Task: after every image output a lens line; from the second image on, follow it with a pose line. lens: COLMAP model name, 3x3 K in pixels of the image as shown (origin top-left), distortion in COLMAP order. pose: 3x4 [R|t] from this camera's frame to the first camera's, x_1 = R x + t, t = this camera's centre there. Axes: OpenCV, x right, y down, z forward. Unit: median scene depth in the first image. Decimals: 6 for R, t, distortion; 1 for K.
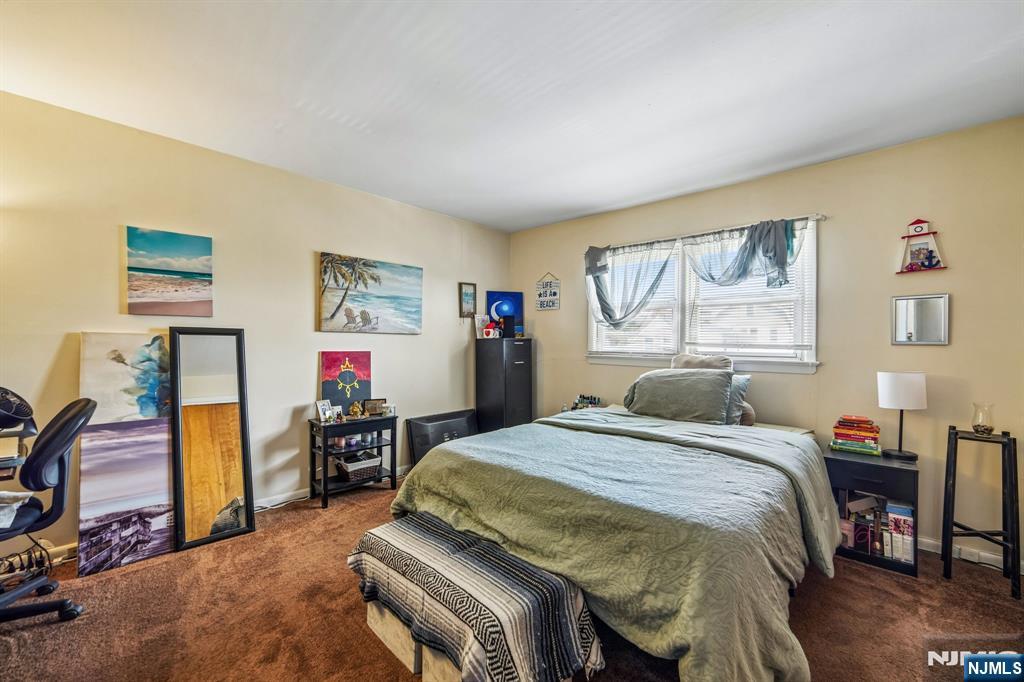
lens RADIAL K [[411.2, 0, 511.1], [0, 411.2, 345.0], [0, 0, 1]] dist [-0.001855, -0.000105]
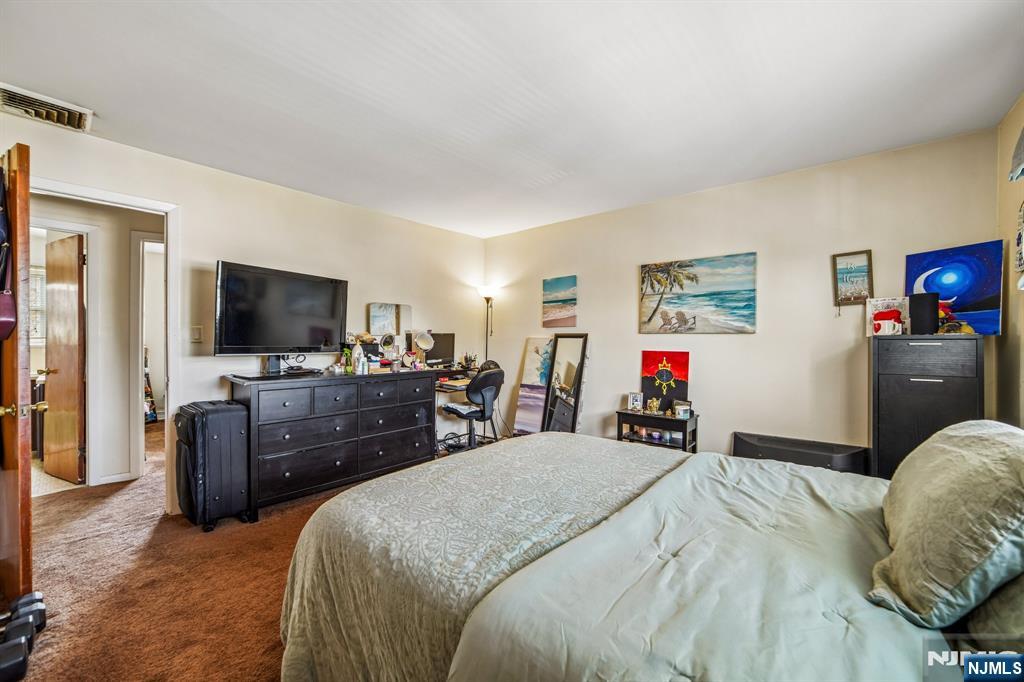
lens RADIAL K [[411.2, 0, 511.1], [0, 411.2, 345.0], [0, 0, 1]] dist [-0.001855, -0.000105]
pose [[0.078528, -0.004343, -0.996902, 0.637810], [-0.014934, 0.999873, -0.005533, 0.011071], [0.996800, 0.015322, 0.078453, 0.516699]]
